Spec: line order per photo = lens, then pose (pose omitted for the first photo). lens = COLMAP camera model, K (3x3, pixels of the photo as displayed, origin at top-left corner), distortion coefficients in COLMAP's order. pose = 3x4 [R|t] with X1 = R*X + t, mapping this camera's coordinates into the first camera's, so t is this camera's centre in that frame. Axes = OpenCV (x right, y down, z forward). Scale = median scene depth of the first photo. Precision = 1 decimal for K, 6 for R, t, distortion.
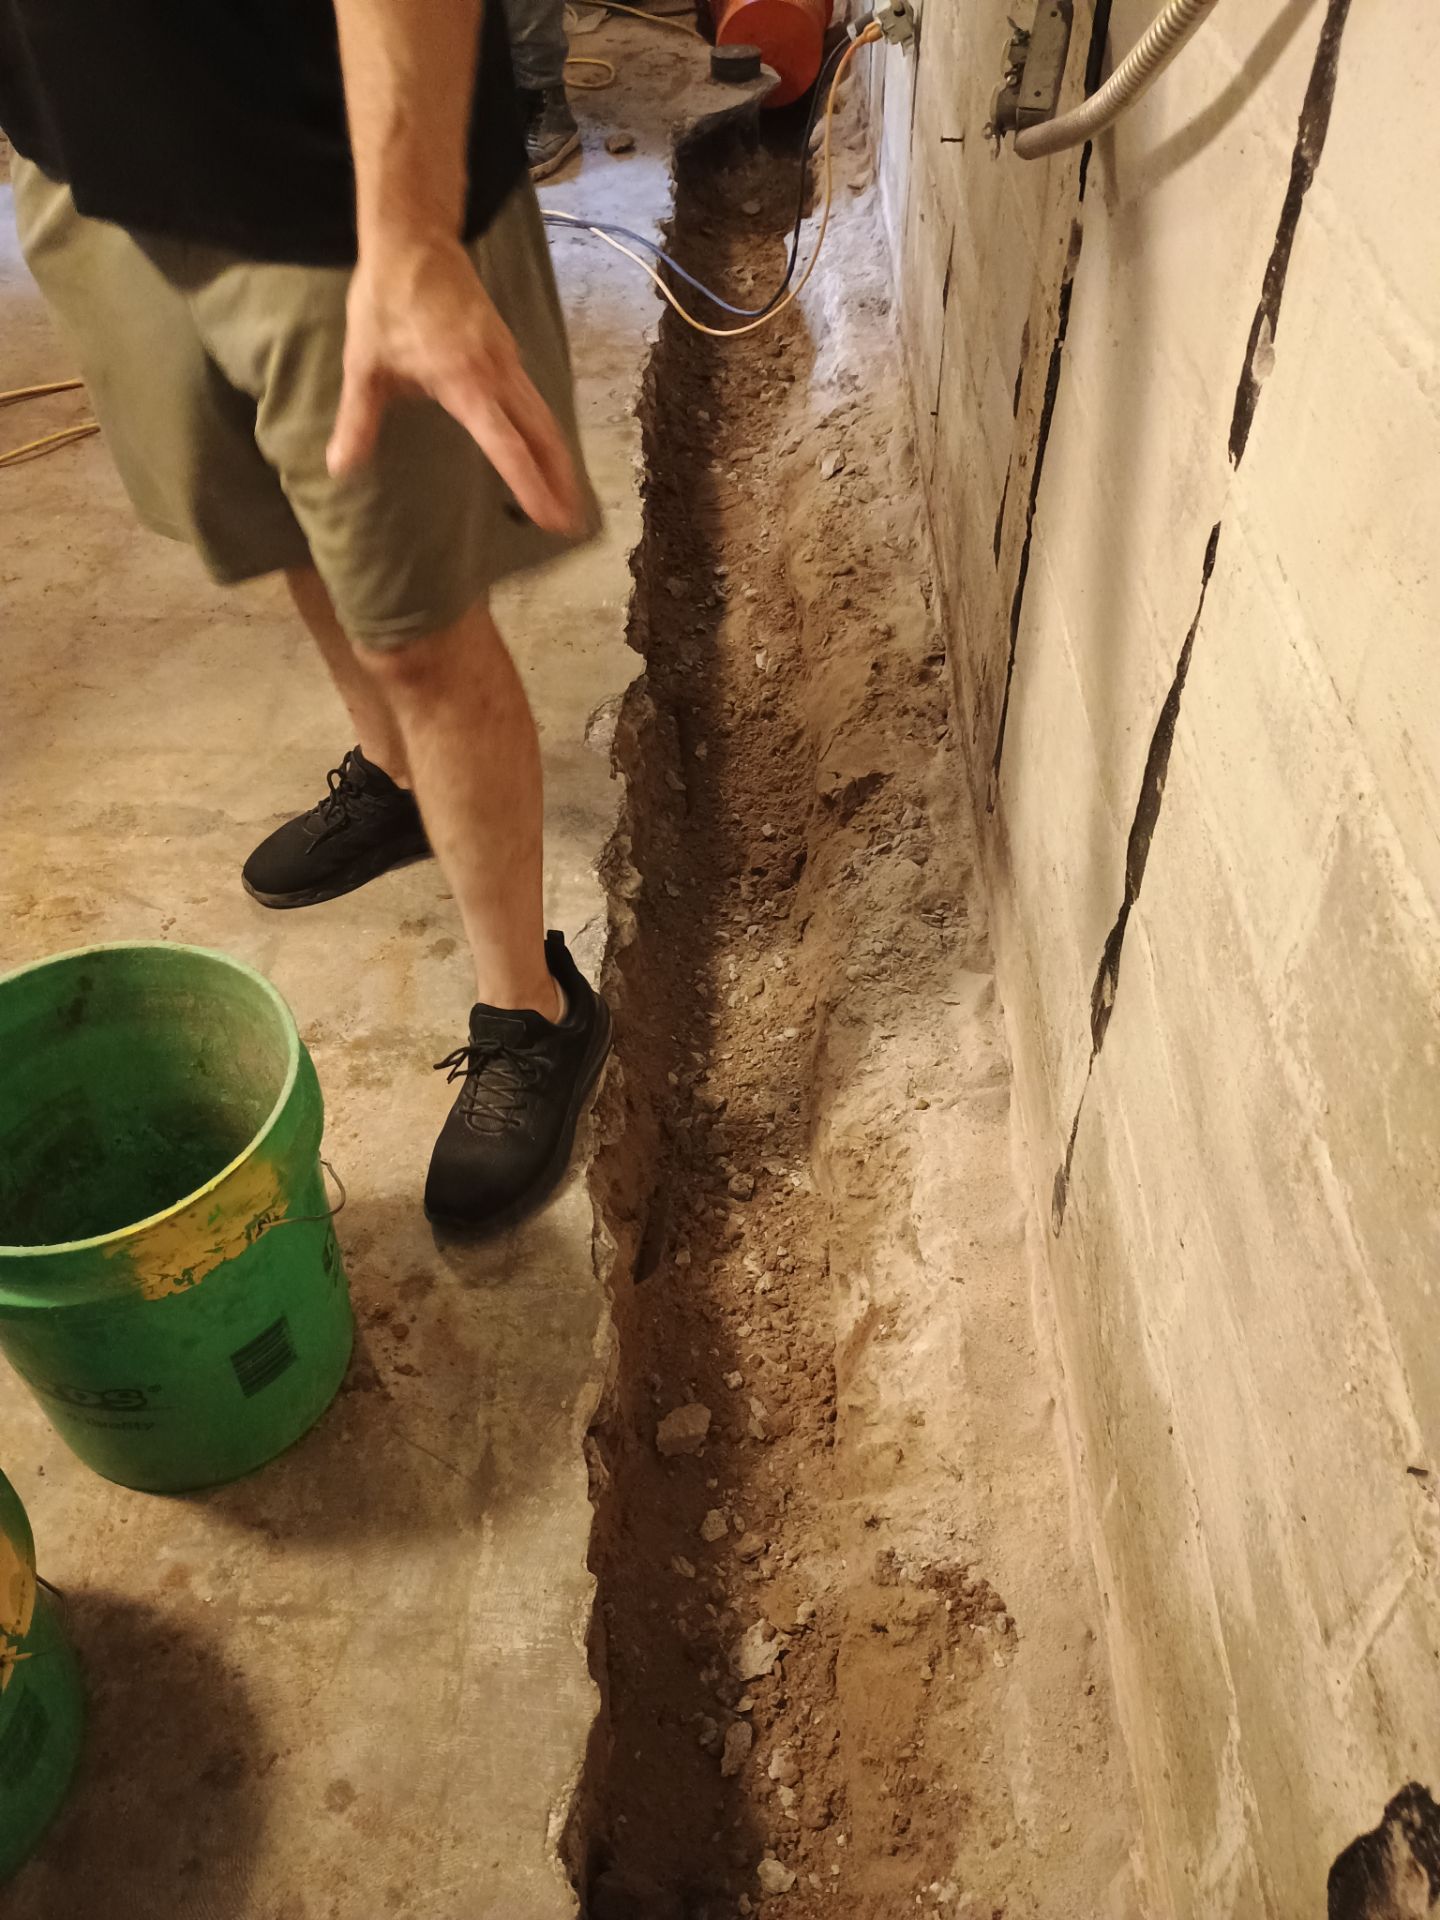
lens RADIAL K [[1634.0, 0, 720.0], [0, 1634.0, 960.0], [0, 0, 1]] dist [0.047464, -0.064245]
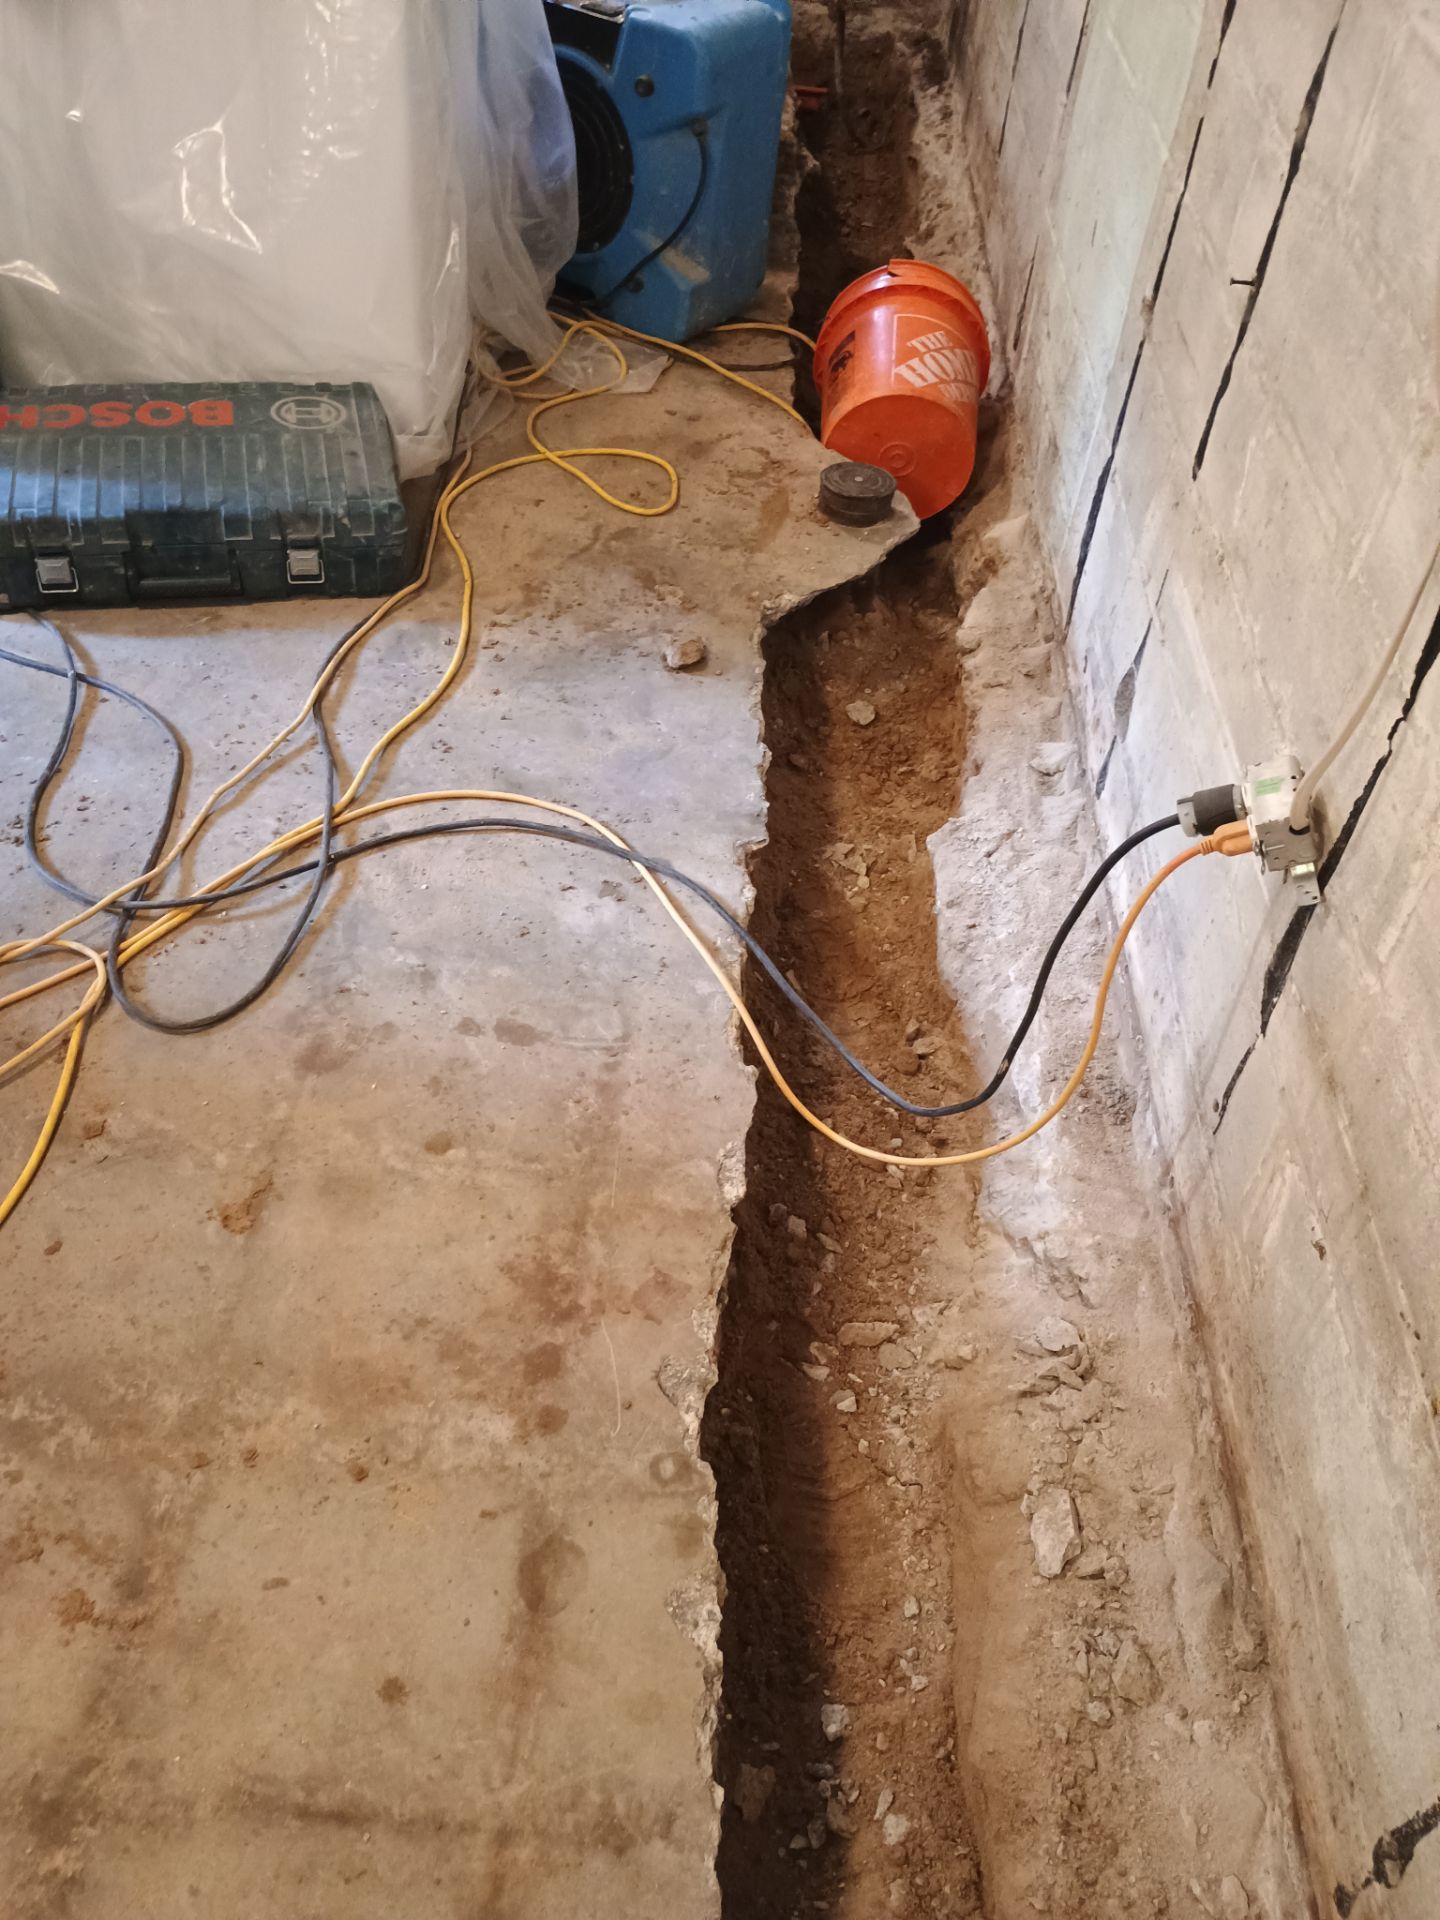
lens RADIAL K [[1634.0, 0, 720.0], [0, 1634.0, 960.0], [0, 0, 1]] dist [0.047464, -0.064245]
pose [[0.994775, 0.091930, 0.044410, -0.072622], [-0.091045, 0.995614, -0.021550, -0.411147], [-0.046196, 0.017394, 0.998781, 0.406772]]
